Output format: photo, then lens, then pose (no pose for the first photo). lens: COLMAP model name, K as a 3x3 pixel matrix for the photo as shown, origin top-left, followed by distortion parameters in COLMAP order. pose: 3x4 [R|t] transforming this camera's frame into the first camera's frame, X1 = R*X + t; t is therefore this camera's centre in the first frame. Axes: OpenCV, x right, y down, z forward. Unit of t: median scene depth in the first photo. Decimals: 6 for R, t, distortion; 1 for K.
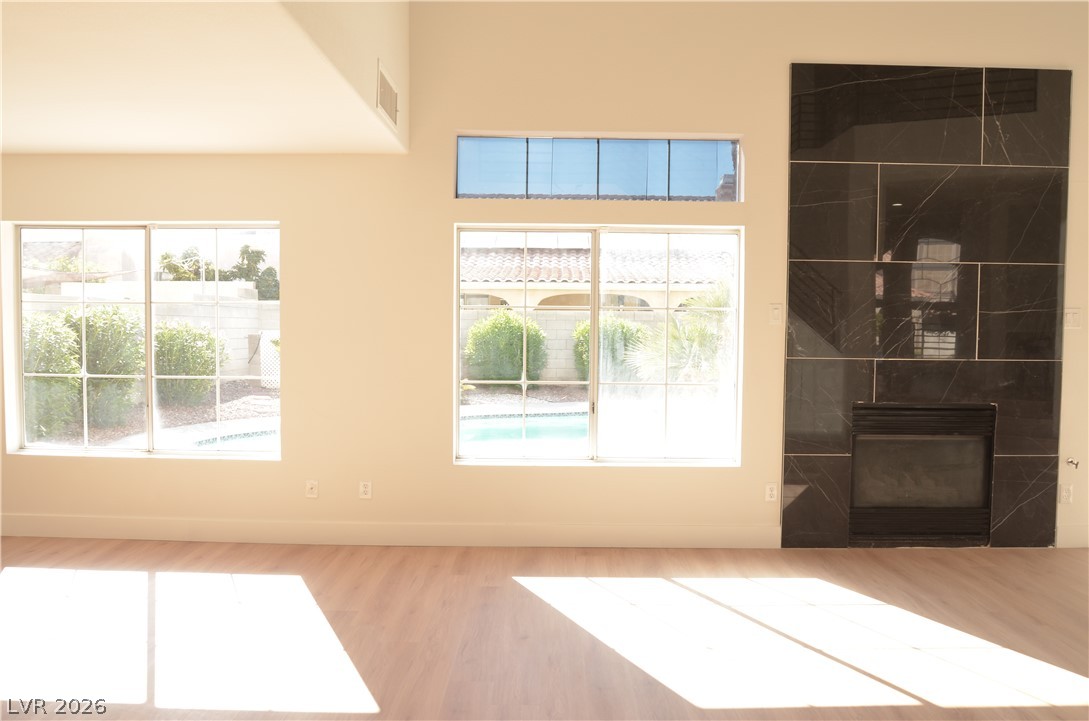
lens RADIAL K [[848.9, 0, 551.6], [0, 848.9, 368.8], [0, 0, 1]] dist [-0.070094, 0.023625]
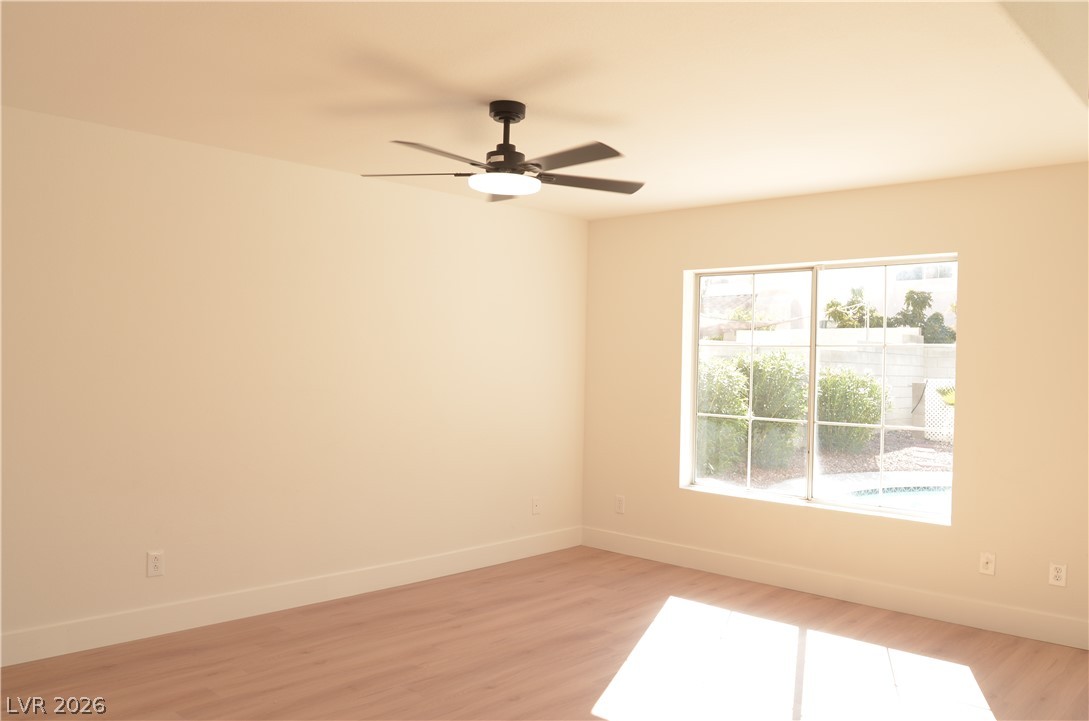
lens RADIAL K [[855.6, 0, 544.7], [0, 855.6, 381.6], [0, 0, 1]] dist [-0.078944, 0.035405]
pose [[0.728386, 0.017619, -0.684941, -0.033268], [-0.046618, 0.998627, -0.023887, 0.000579], [0.683579, 0.049330, 0.728207, 0.070081]]
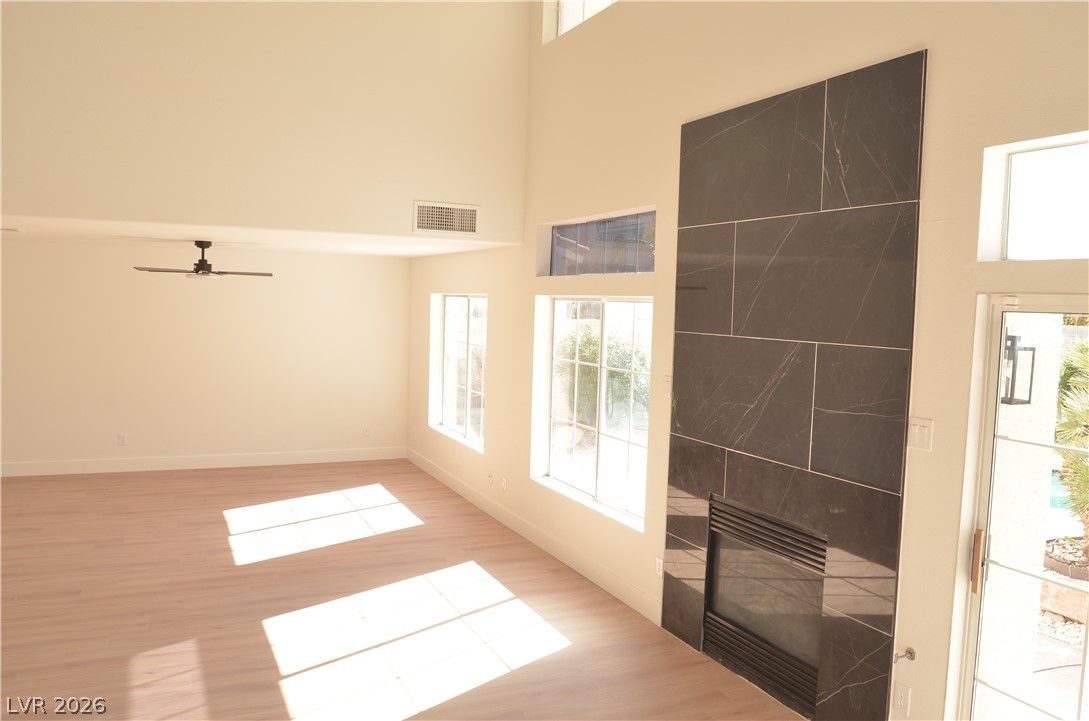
lens RADIAL K [[855.6, 0, 550.9], [0, 855.6, 353.4], [0, 0, 1]] dist [-0.078944, 0.035405]
pose [[0.421455, 0.057025, -0.905055, 1.073137], [-0.065991, 0.997303, 0.032107, -0.122735], [0.904445, 0.046194, 0.424081, 0.451128]]
